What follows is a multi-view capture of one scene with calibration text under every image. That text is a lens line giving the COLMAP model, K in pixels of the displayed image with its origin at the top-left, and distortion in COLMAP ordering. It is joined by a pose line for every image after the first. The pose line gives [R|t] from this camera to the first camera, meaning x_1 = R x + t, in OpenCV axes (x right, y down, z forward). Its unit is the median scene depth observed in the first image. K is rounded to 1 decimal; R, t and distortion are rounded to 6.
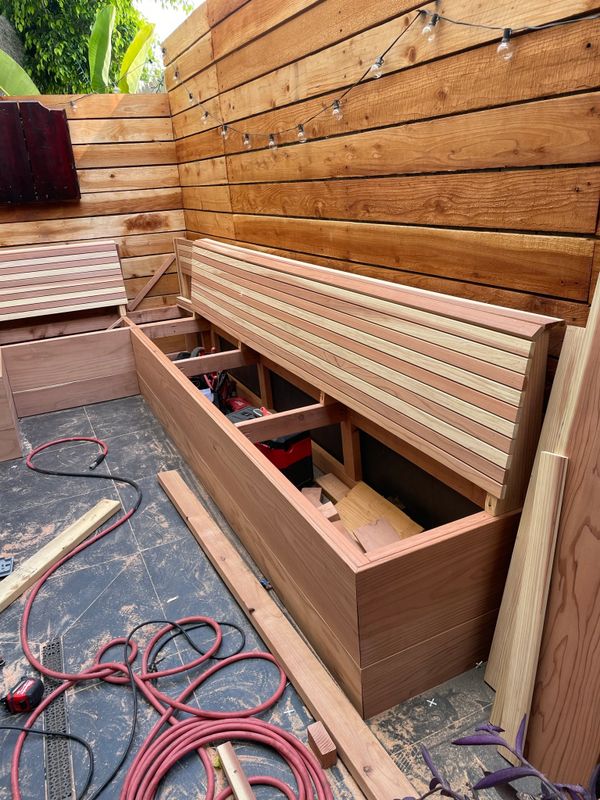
lens RADIAL K [[609.1, 0, 300.0], [0, 609.1, 400.0], [0, 0, 1]] dist [0.090200, -0.111508]
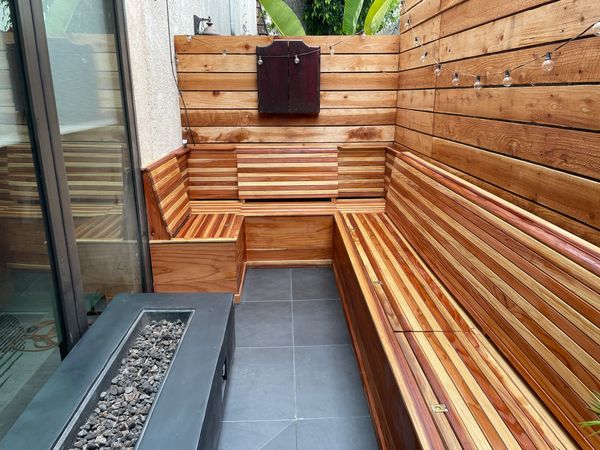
lens RADIAL K [[456.8, 0, 300.0], [0, 456.8, 225.0], [0, 0, 1]] dist [0.090200, -0.111508]
pose [[0.918020, 0.166515, -0.359878, 0.003627], [-0.186800, 0.982150, -0.022070, -0.087264], [0.349779, 0.087486, 0.932738, 0.128374]]
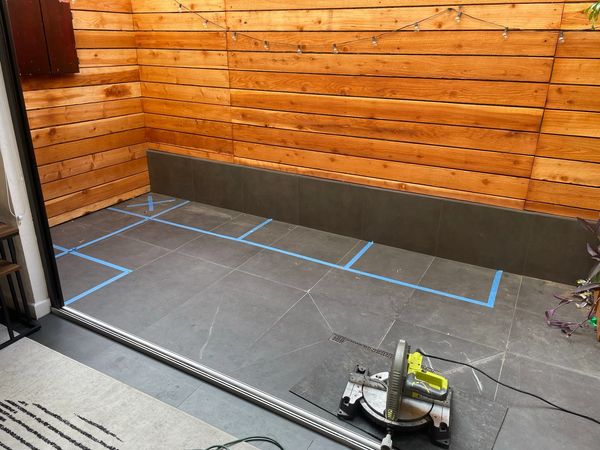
lens RADIAL K [[456.8, 0, 300.0], [0, 456.8, 225.0], [0, 0, 1]] dist [0.090200, -0.111508]
pose [[0.812698, -0.147840, 0.563618, -0.835252], [0.141477, 0.988398, 0.055263, -0.007852], [-0.565248, 0.034827, 0.824185, -0.042760]]
